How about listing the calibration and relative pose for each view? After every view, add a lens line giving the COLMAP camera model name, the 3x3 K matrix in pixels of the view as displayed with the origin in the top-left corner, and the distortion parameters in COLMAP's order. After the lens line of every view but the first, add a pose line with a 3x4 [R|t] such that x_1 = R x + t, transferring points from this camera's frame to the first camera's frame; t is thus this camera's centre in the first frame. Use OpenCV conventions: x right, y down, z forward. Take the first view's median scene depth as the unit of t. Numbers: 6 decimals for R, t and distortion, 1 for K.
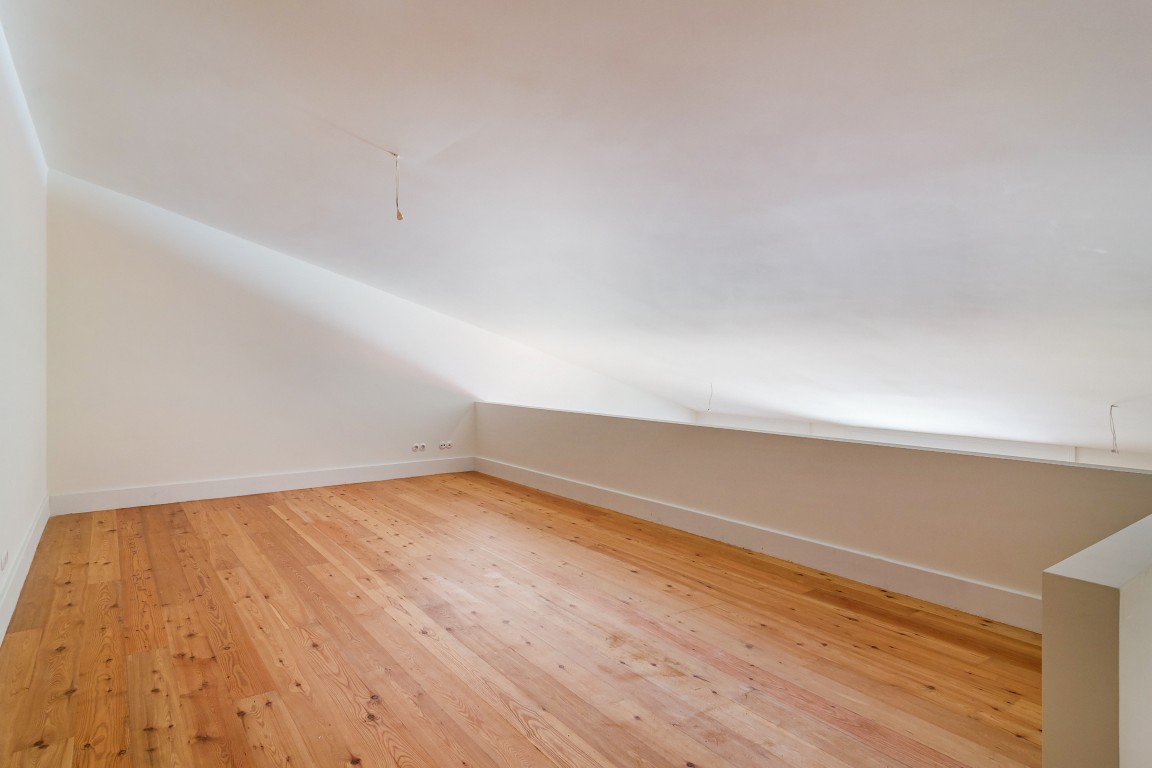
lens RADIAL K [[627.3, 0, 576.0], [0, 627.3, 384.0], [0, 0, 1]] dist [0.002075, 0.002193]
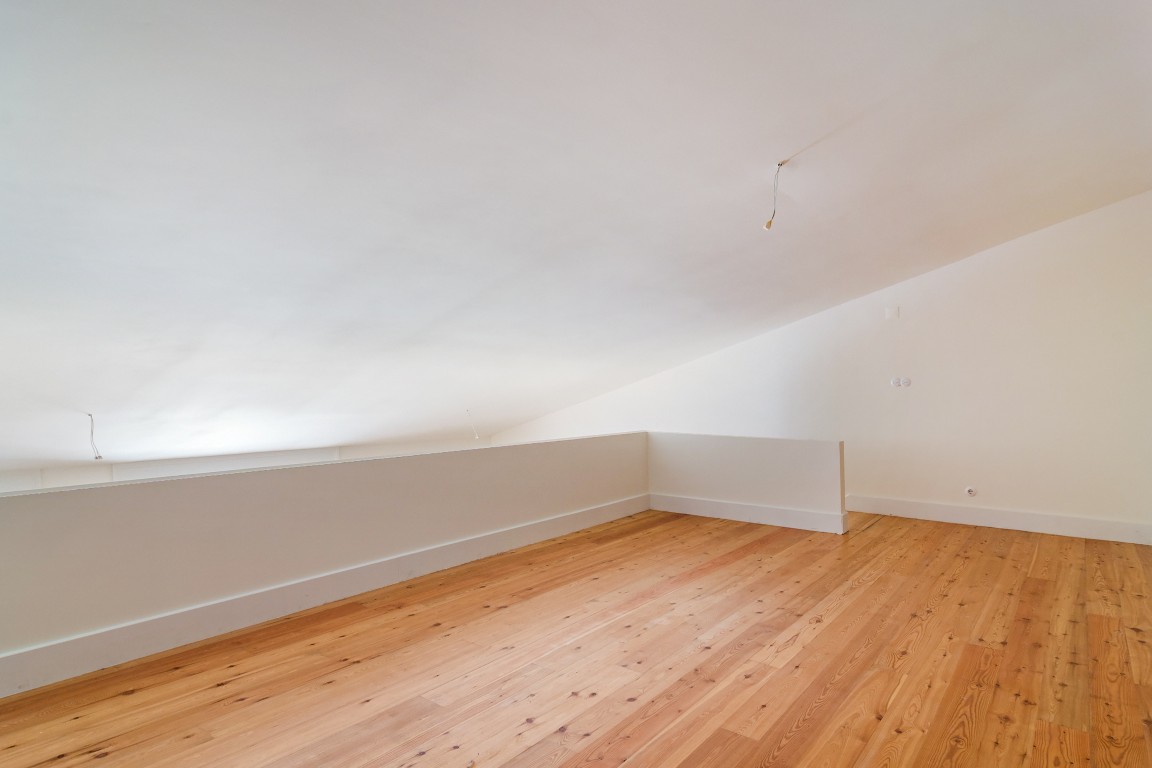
lens RADIAL K [[627.3, 0, 576.0], [0, 627.3, 384.0], [0, 0, 1]] dist [0.002075, 0.002193]
pose [[-0.248641, -0.001309, 0.968595, -0.977863], [0.026509, 0.999615, 0.008156, -0.047153], [-0.968233, 0.027705, -0.248511, 1.338065]]
